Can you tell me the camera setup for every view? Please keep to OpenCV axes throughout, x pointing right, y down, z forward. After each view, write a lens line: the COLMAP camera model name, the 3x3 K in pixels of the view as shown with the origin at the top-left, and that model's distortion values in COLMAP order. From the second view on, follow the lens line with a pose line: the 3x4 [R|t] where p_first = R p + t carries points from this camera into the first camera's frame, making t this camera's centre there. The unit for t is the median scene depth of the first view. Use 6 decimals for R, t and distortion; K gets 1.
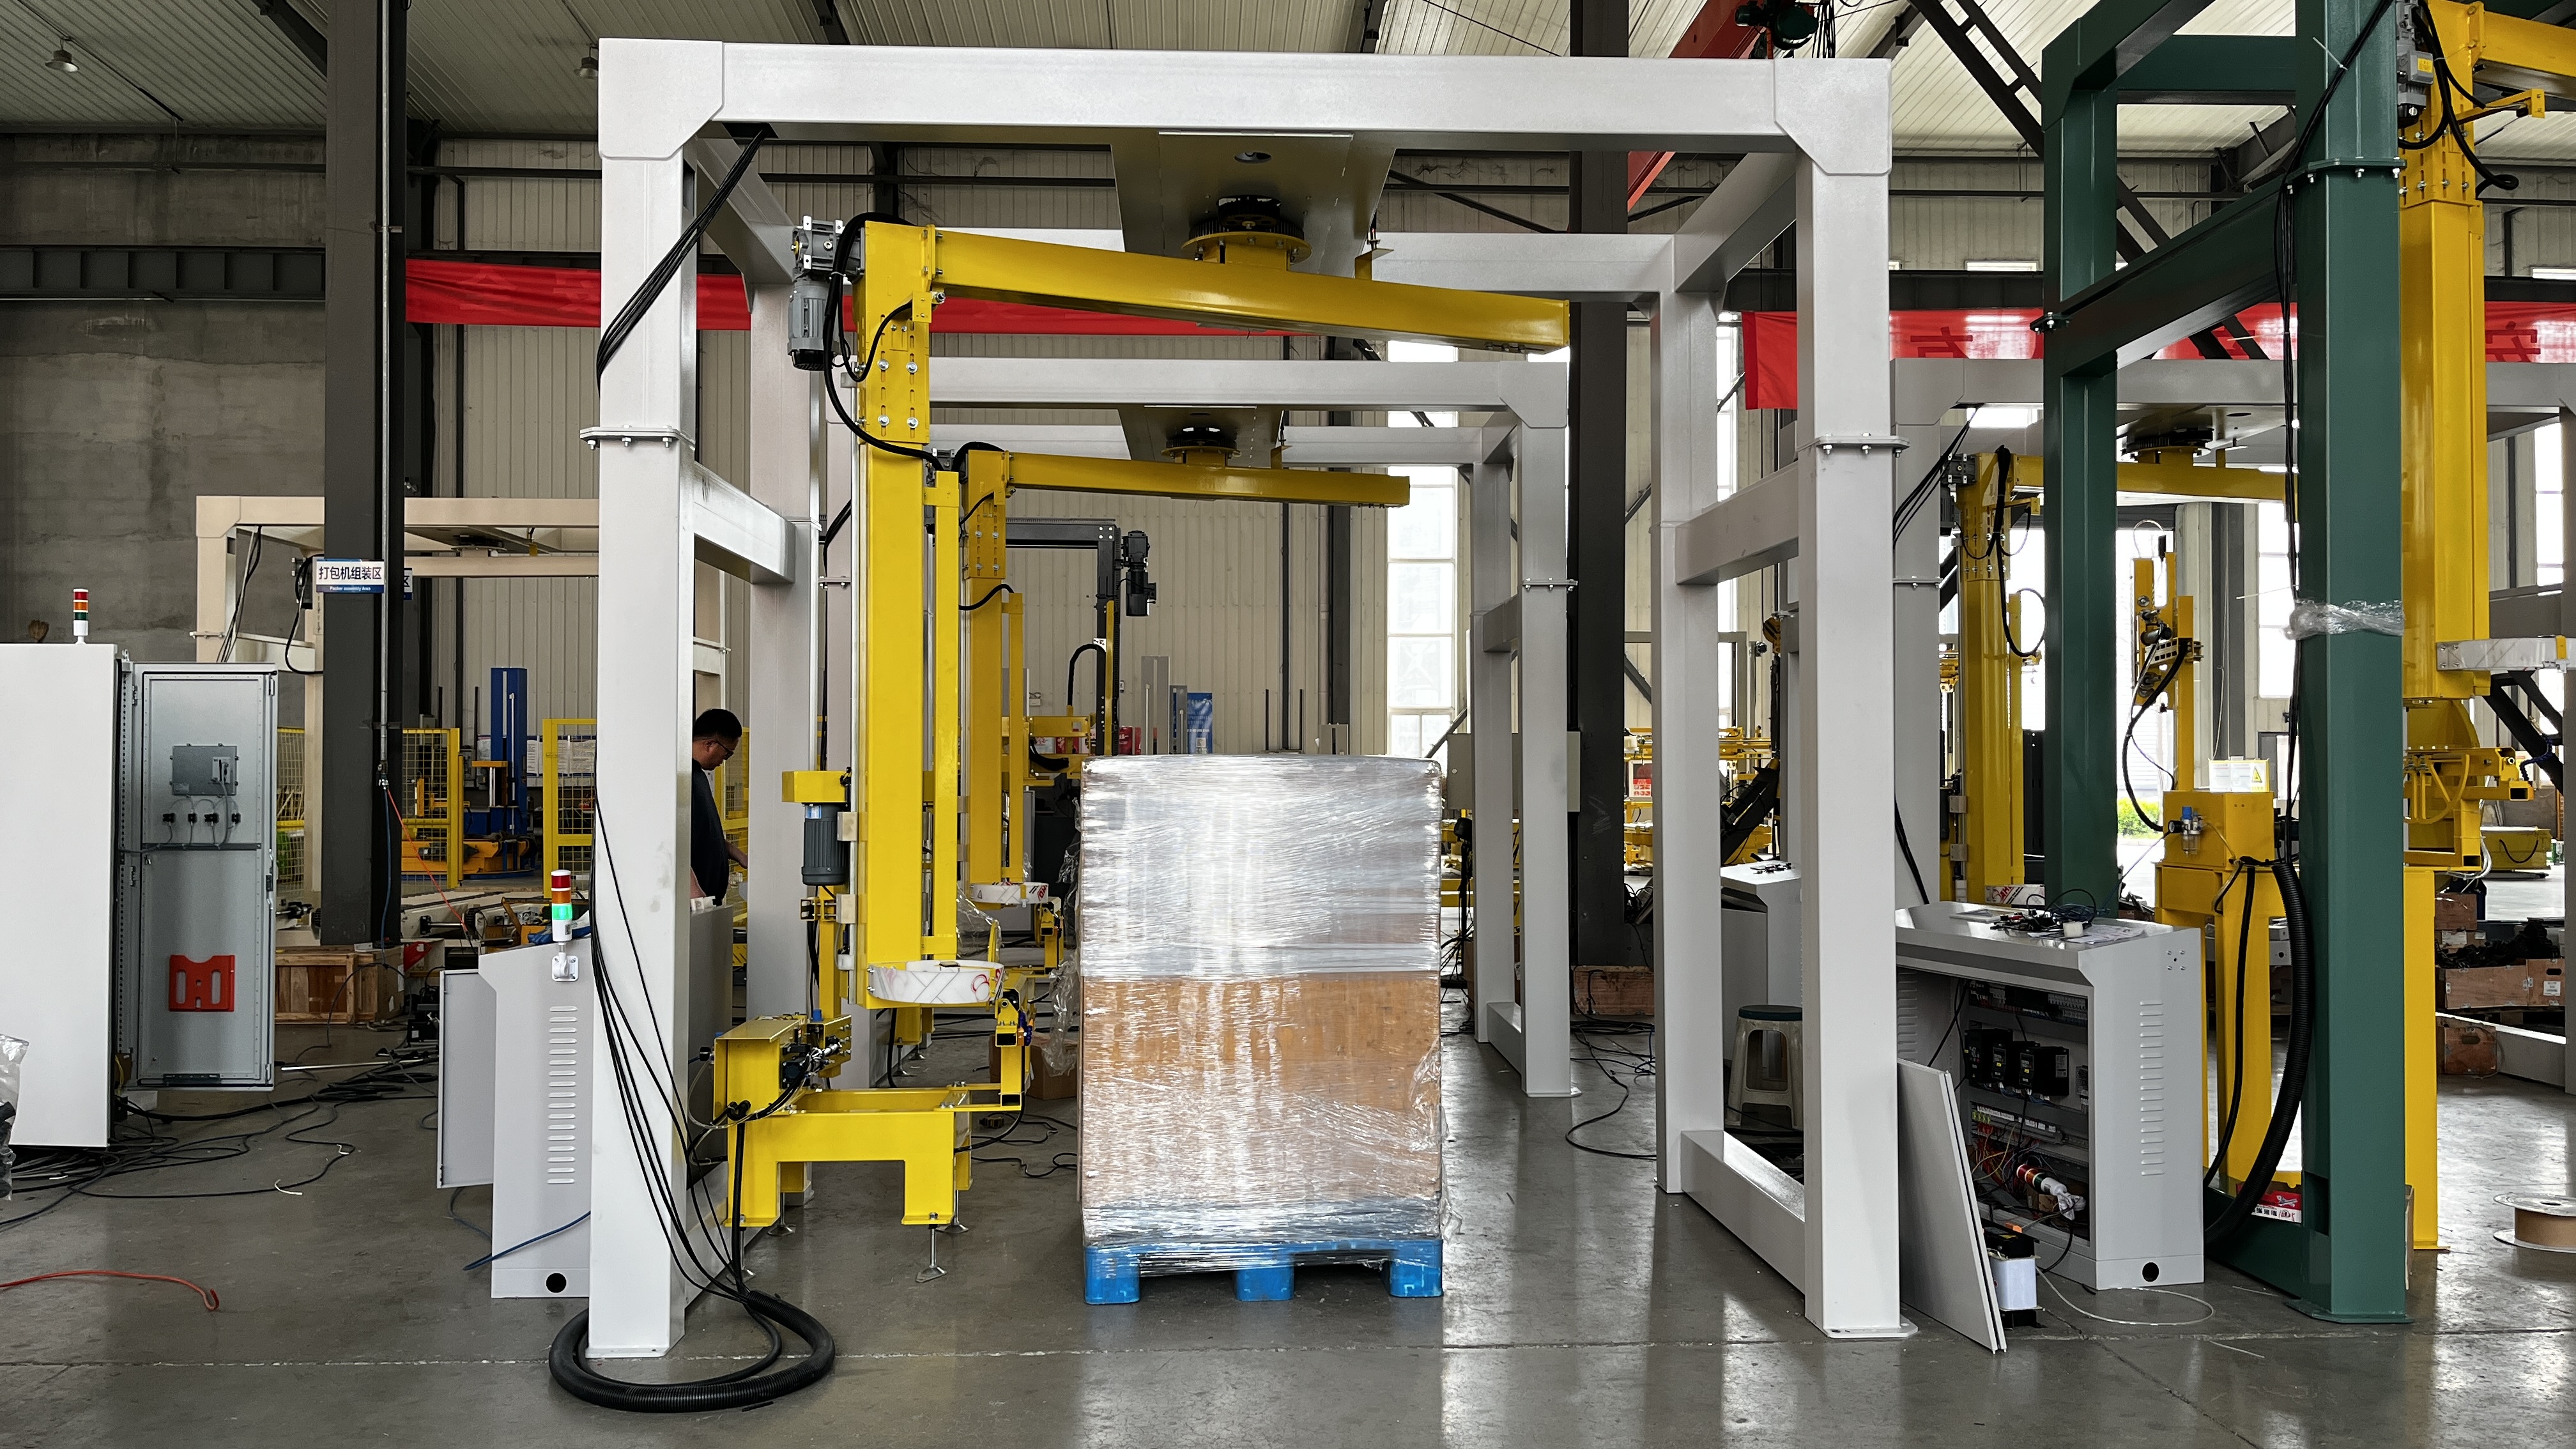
lens RADIAL K [[1942.7, 0, 1273.9], [0, 1942.7, 731.6], [0, 0, 1]] dist [0.068176, -0.097056]
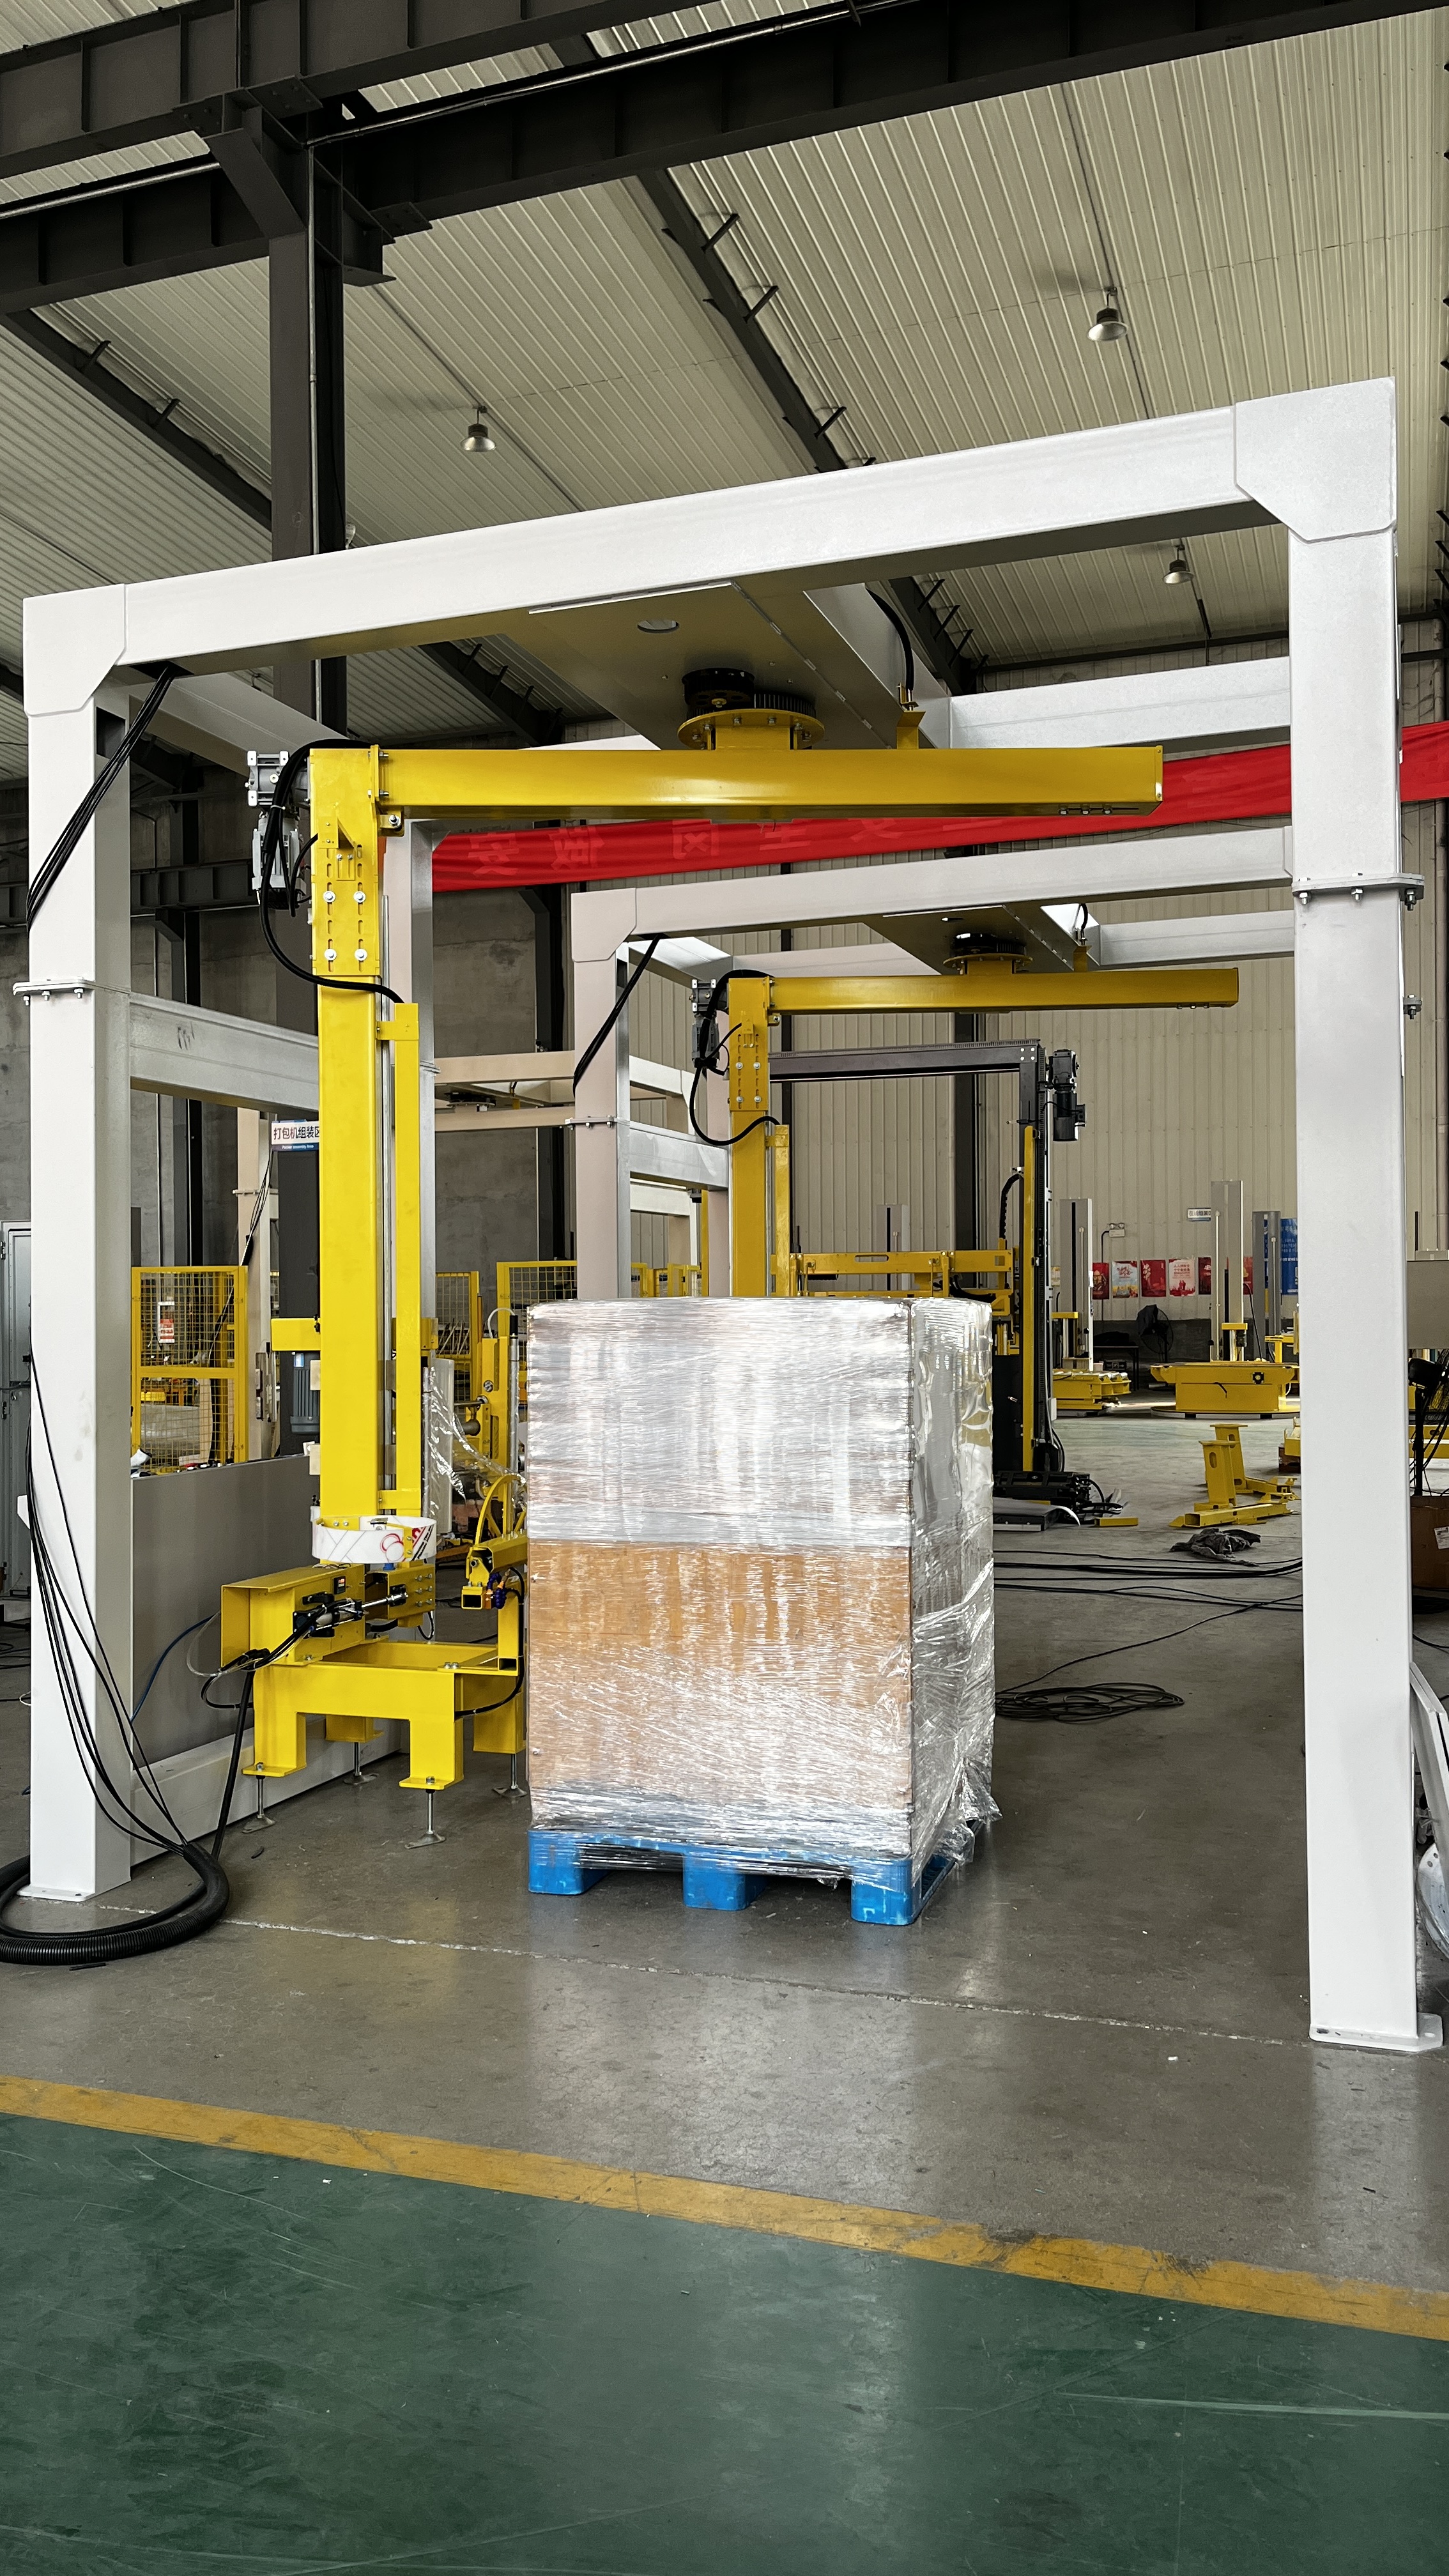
lens RADIAL K [[1942.7, 0, 713.3], [0, 1942.7, 1288.7], [0, 0, 1]] dist [0.068176, -0.097056]
pose [[0.923837, -0.011435, -0.382614, 0.319652], [0.016372, 0.999819, 0.009648, -0.000568], [0.382435, -0.015178, 0.923858, 0.167780]]
